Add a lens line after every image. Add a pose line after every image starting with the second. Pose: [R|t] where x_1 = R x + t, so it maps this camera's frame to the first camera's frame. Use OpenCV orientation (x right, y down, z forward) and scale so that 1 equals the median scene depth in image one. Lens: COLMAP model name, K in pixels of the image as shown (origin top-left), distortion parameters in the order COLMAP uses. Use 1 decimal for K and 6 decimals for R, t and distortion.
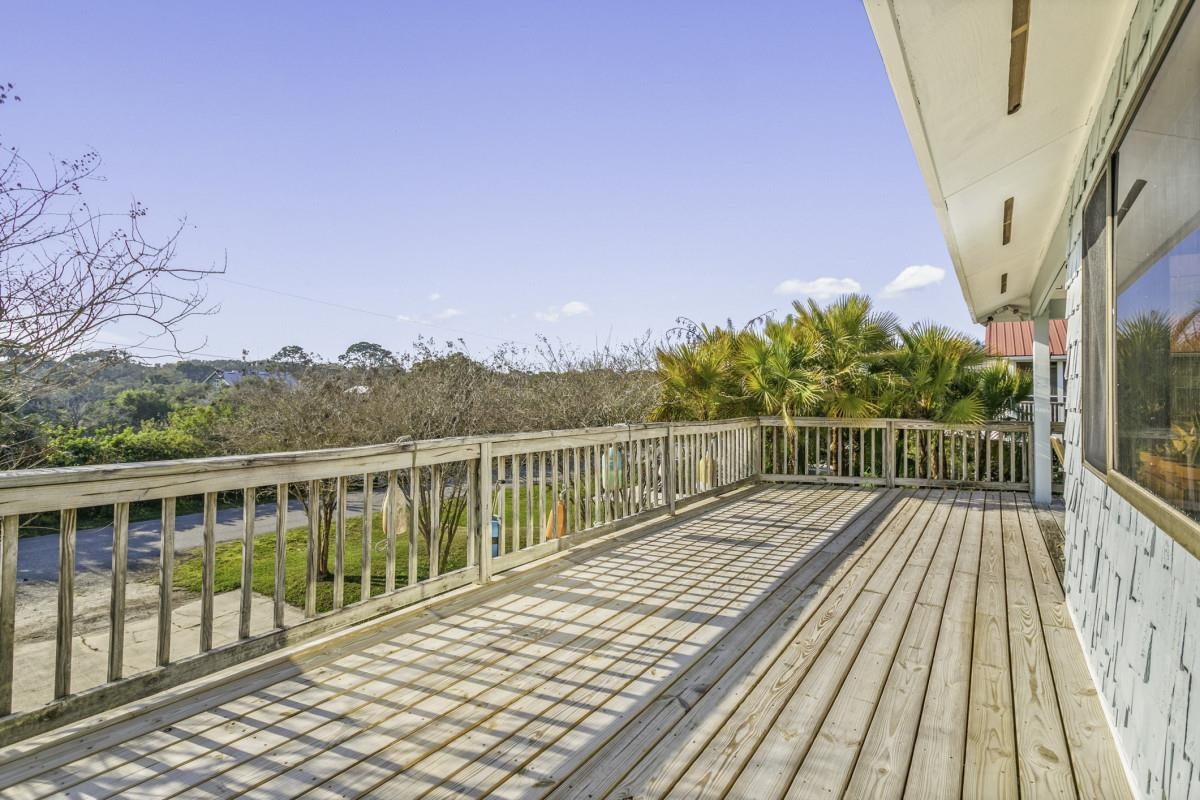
lens RADIAL K [[579.1, 0, 600.4], [0, 579.1, 392.8], [0, 0, 1]] dist [0.000006, -0.000068]
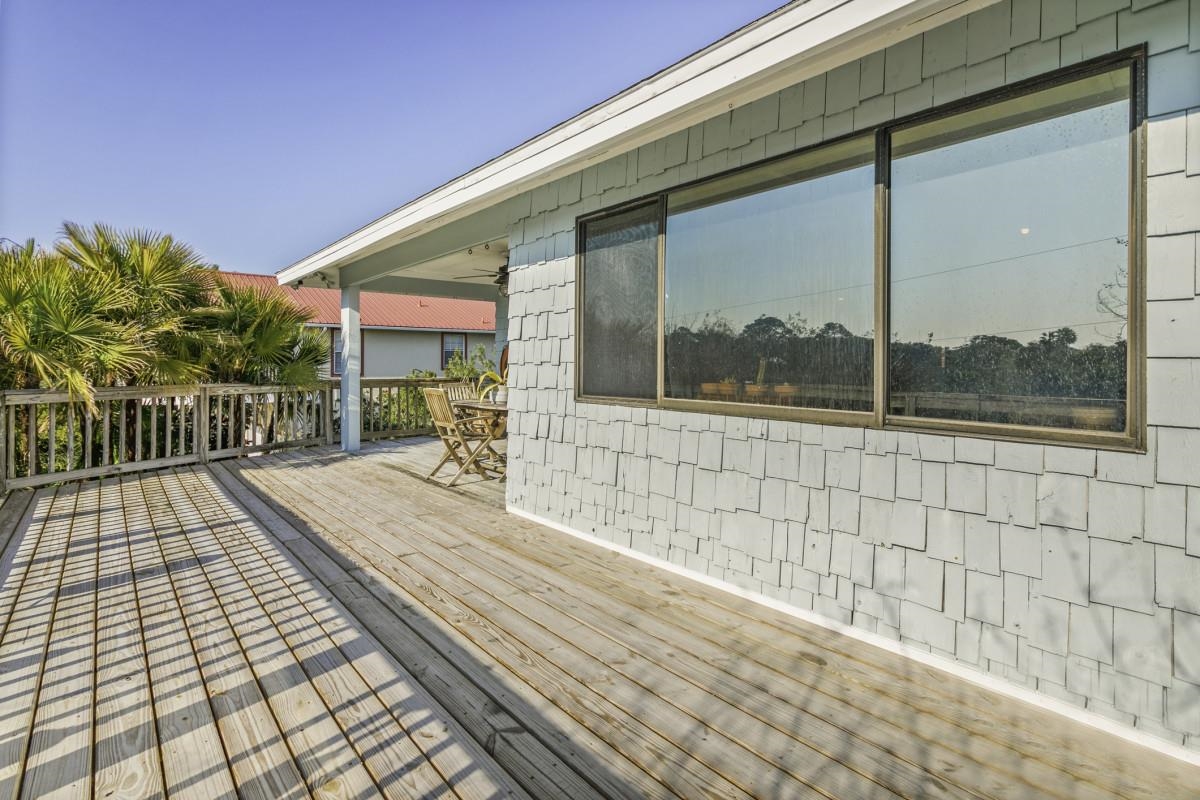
lens RADIAL K [[579.1, 0, 603.5], [0, 579.1, 363.2], [0, 0, 1]] dist [0.000006, -0.000068]
pose [[0.262055, -0.011455, 0.964985, -0.451364], [0.002433, 0.999934, 0.011209, 0.014081], [-0.965050, -0.000589, 0.262066, 0.509476]]
